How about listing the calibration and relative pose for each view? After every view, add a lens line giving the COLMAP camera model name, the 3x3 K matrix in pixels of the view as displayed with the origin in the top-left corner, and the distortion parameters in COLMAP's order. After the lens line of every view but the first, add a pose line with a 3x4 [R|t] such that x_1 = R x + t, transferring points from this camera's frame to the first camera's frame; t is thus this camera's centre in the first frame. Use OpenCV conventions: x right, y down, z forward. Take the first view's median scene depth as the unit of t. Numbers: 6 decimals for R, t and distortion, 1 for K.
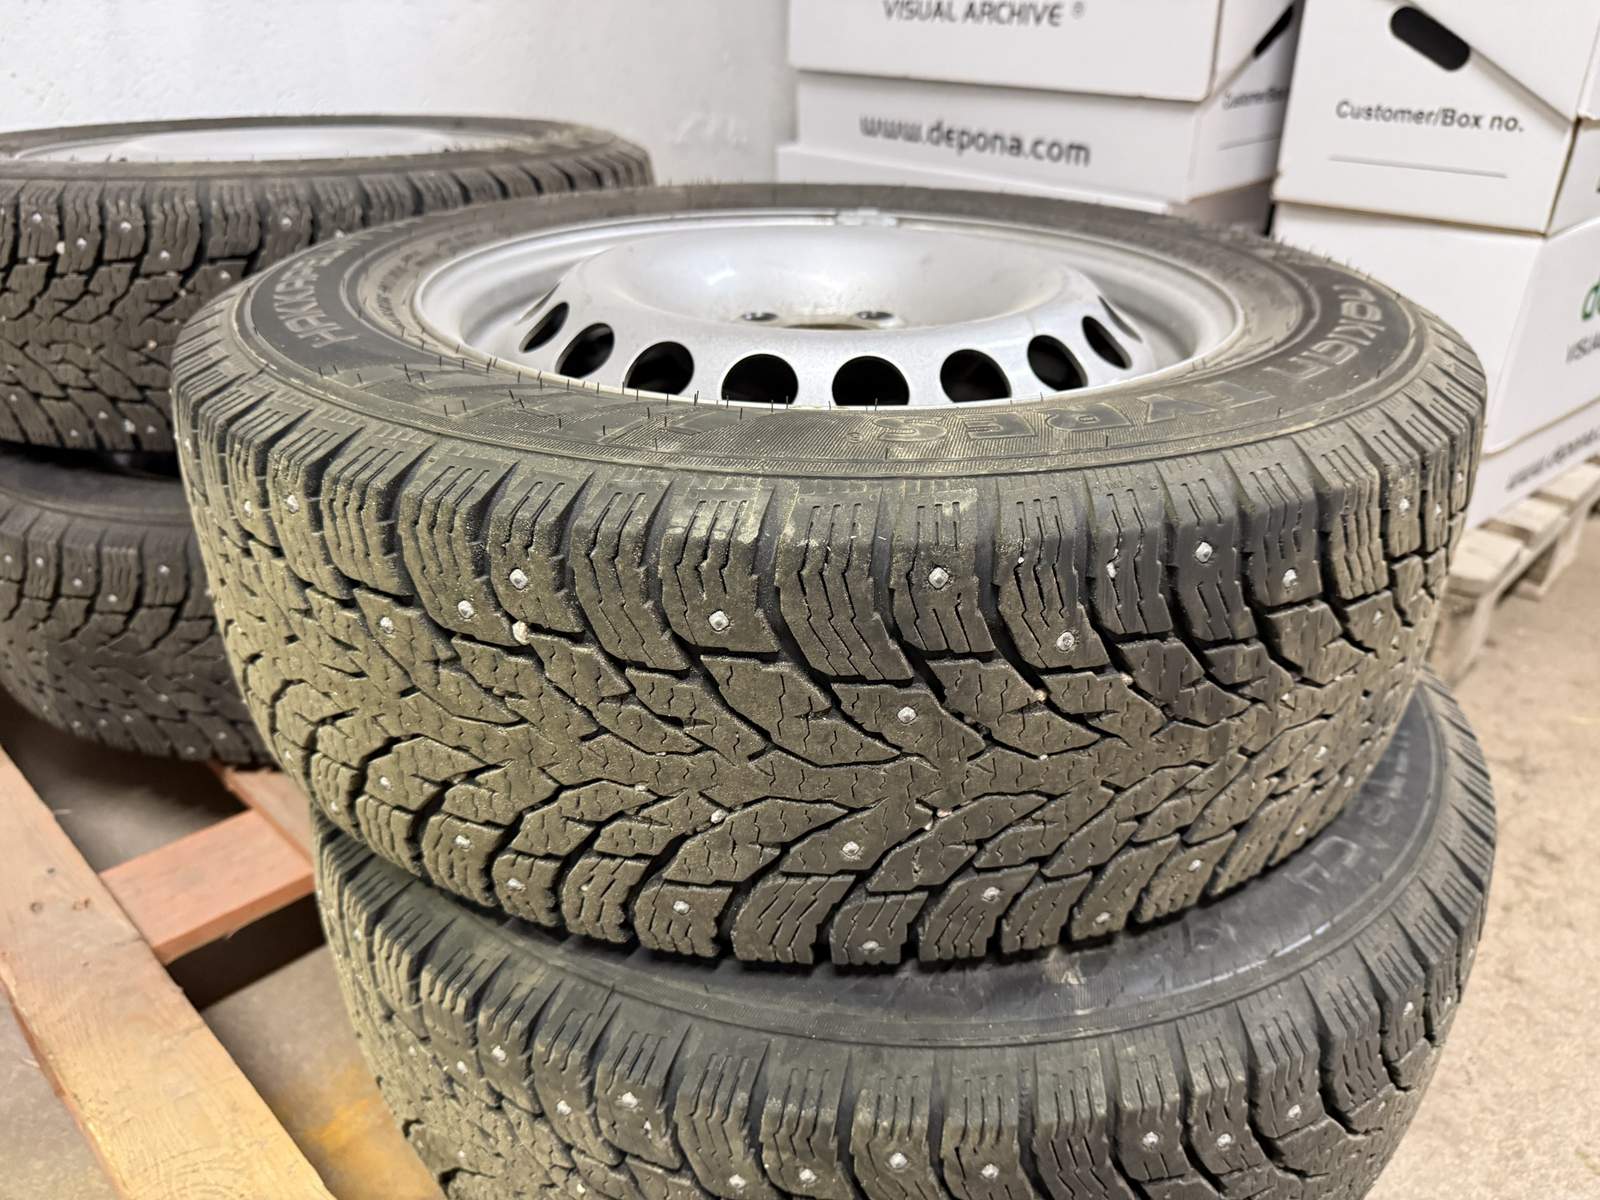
lens RADIAL K [[1207.6, 0, 804.5], [0, 1207.6, 586.2], [0, 0, 1]] dist [0.059700, -0.106417]
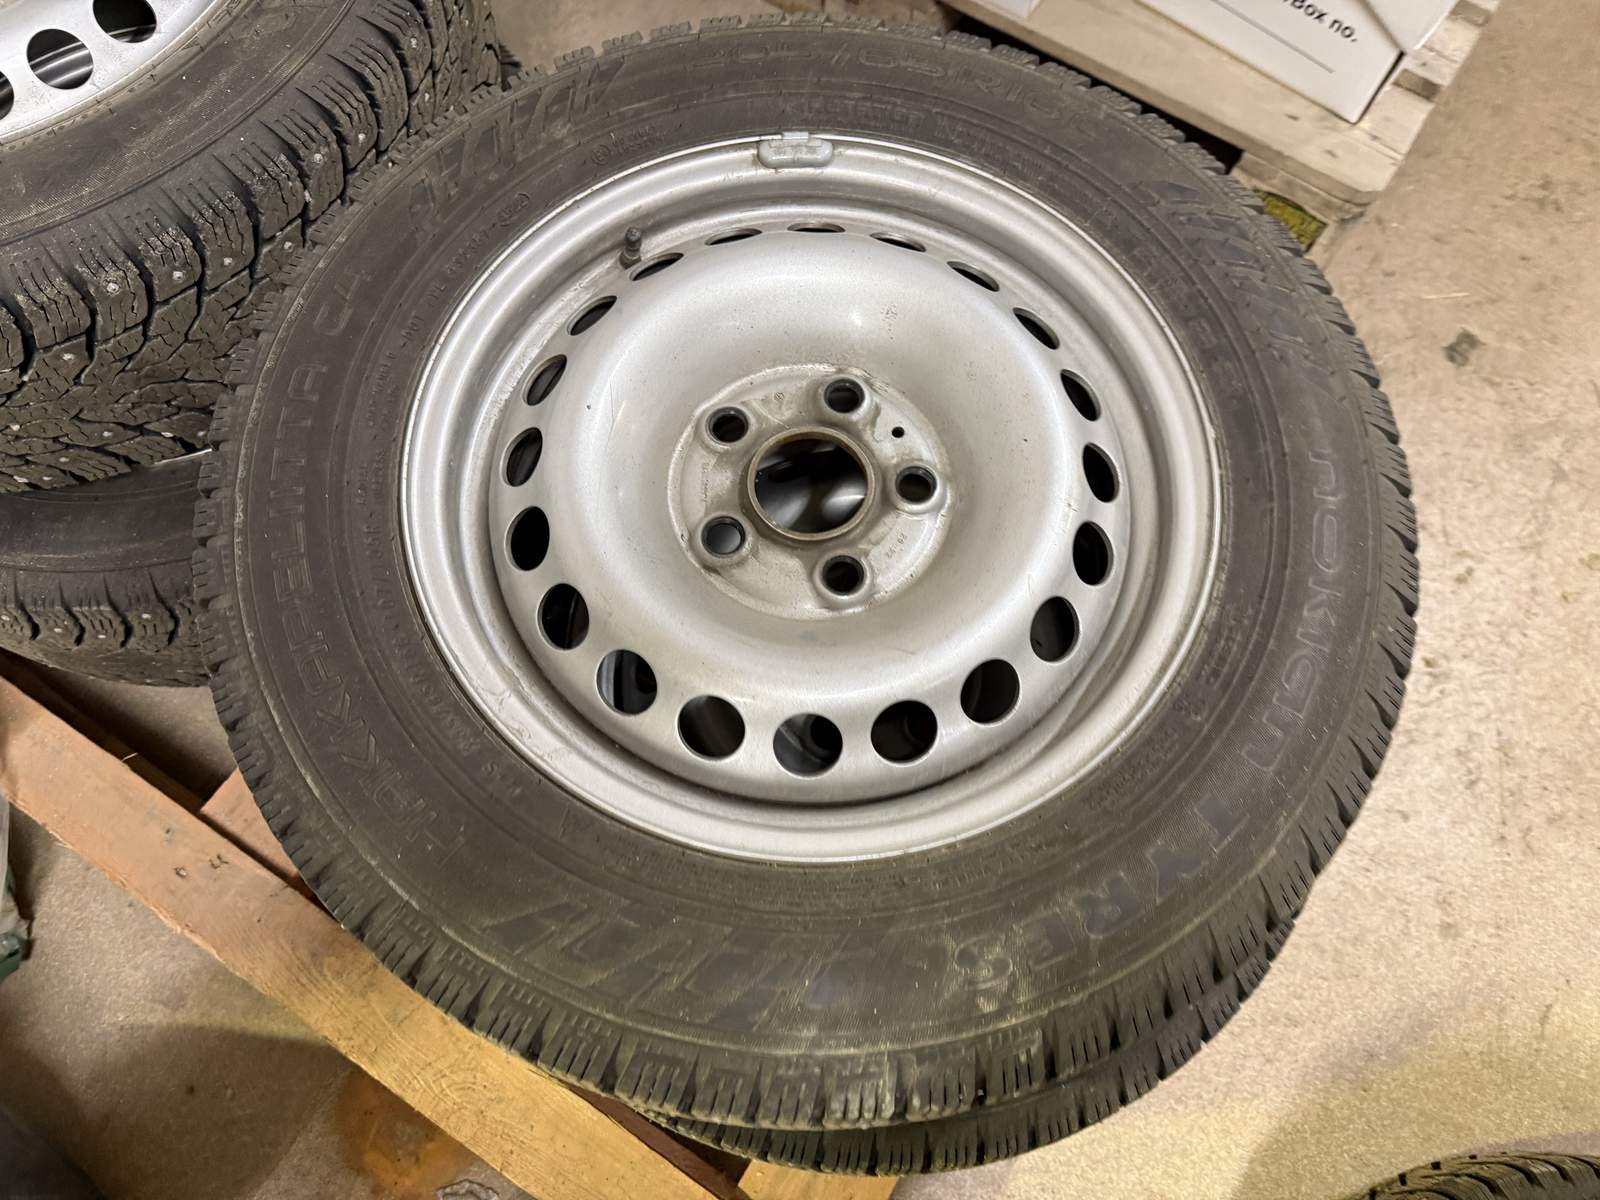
lens RADIAL K [[1217.6, 0, 790.2], [0, 1217.6, 604.6], [0, 0, 1]] dist [0.002644, -0.004023]
pose [[0.981291, -0.178021, 0.073327, -0.134554], [0.080597, 0.725705, 0.683269, -1.239534], [-0.174850, -0.664576, 0.726476, 0.322749]]
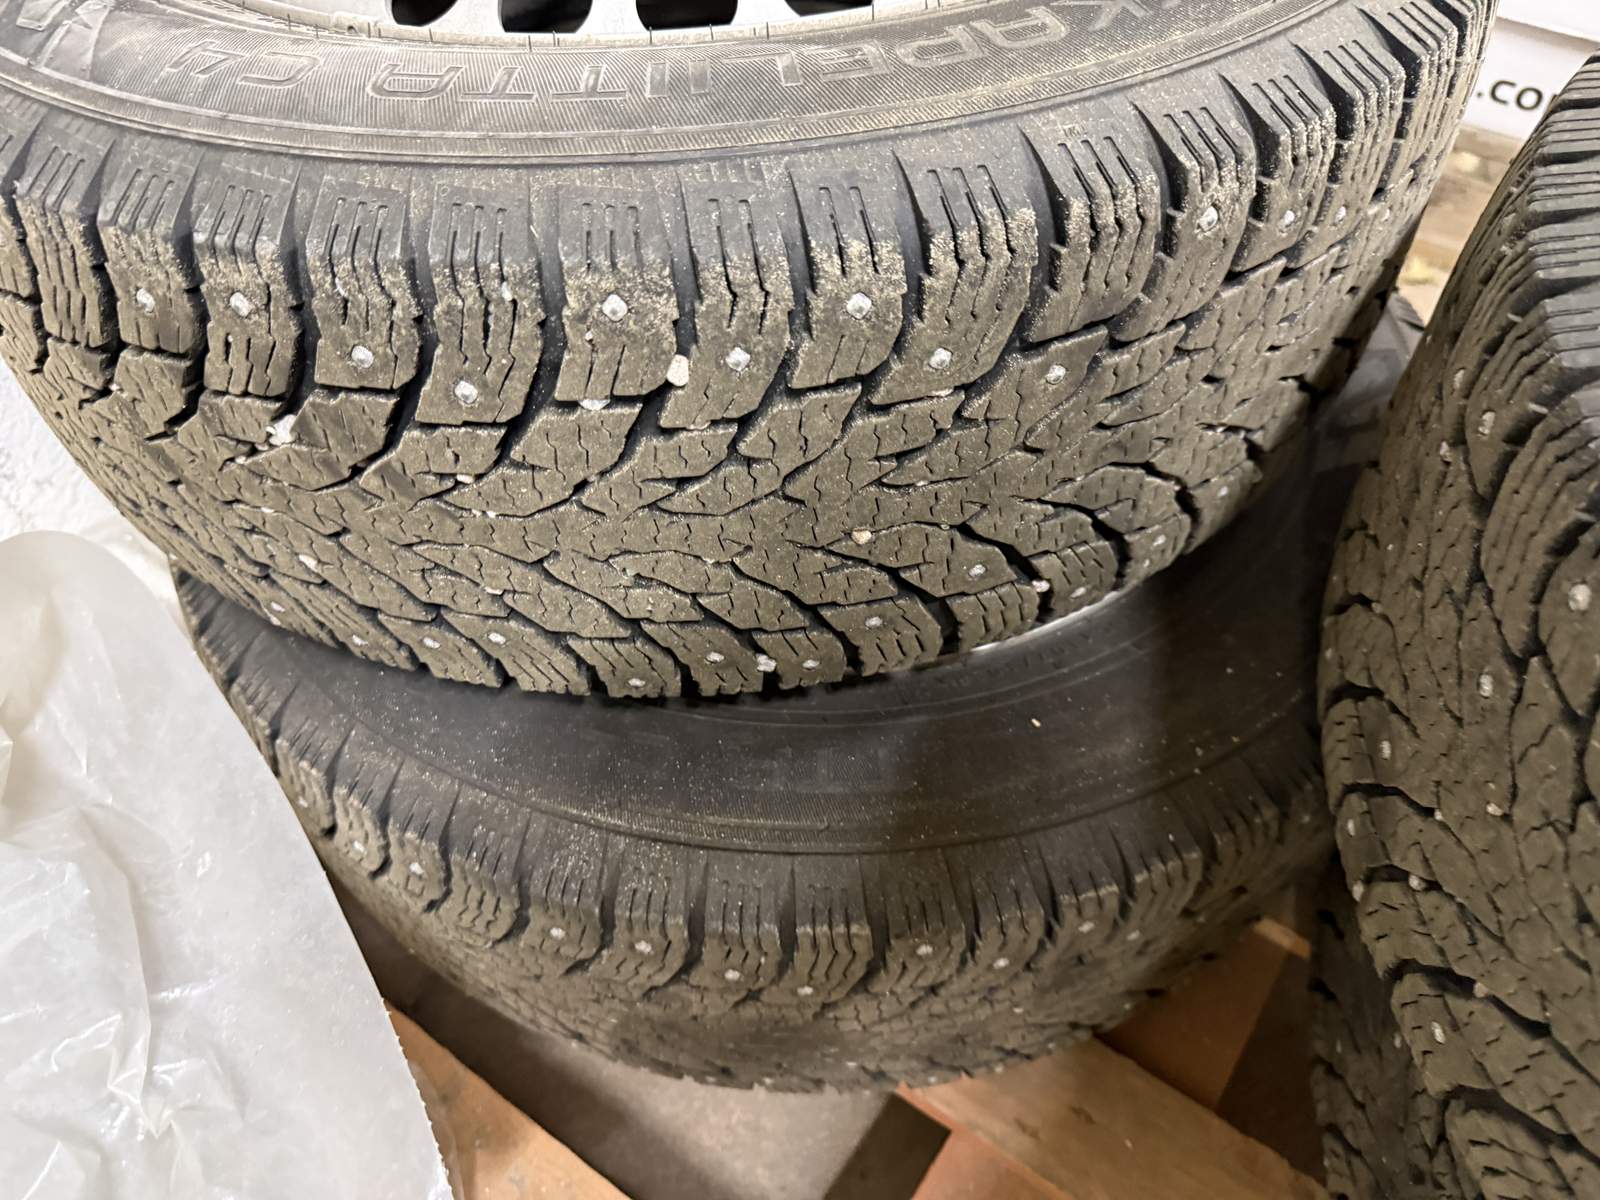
lens RADIAL K [[1216.0, 0, 830.8], [0, 1216.0, 628.7], [0, 0, 1]] dist [0.003964, -0.040884]
pose [[0.990332, -0.114121, 0.078855, -1.091079], [0.069422, 0.899912, 0.430511, -0.658492], [-0.120093, -0.420874, 0.899134, 1.131296]]
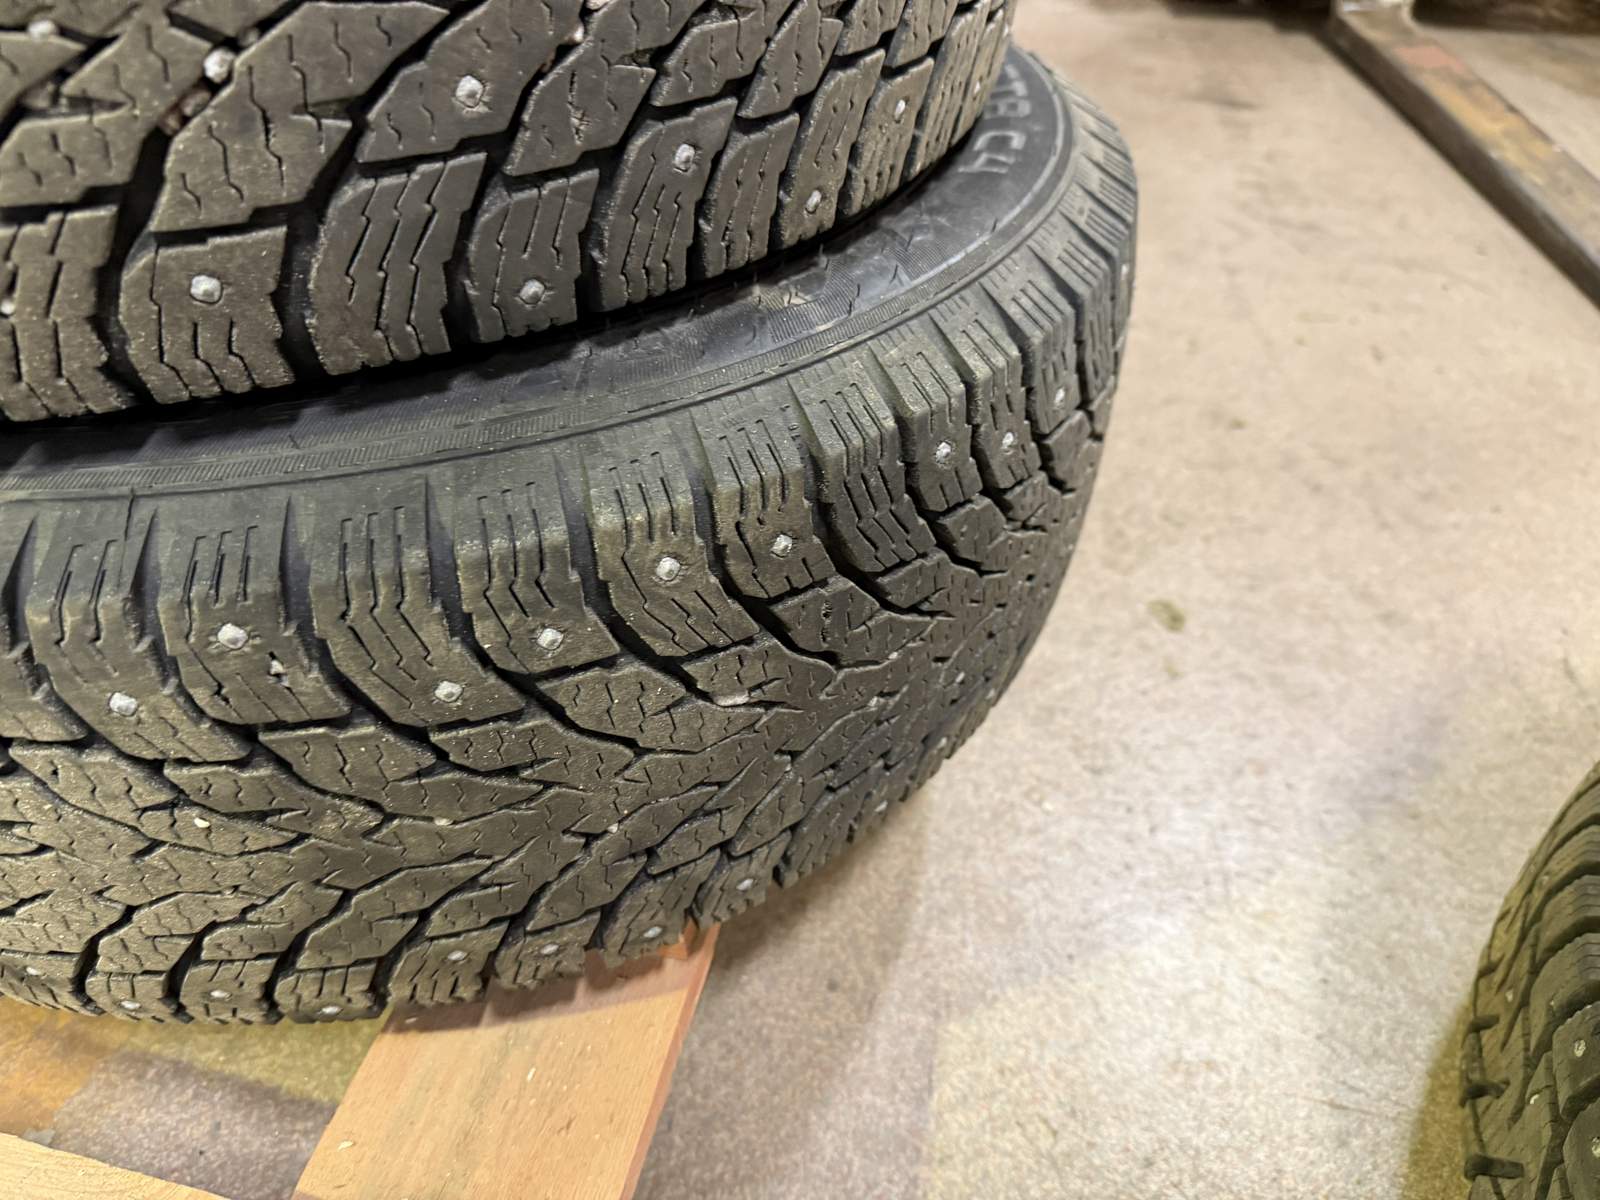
lens RADIAL K [[1216.0, 0, 830.8], [0, 1216.0, 628.7], [0, 0, 1]] dist [0.003964, -0.040884]
pose [[0.848064, -0.337461, 0.408544, -0.138559], [0.228560, 0.928539, 0.292533, 0.313431], [-0.478067, -0.154710, 0.864590, 0.334476]]
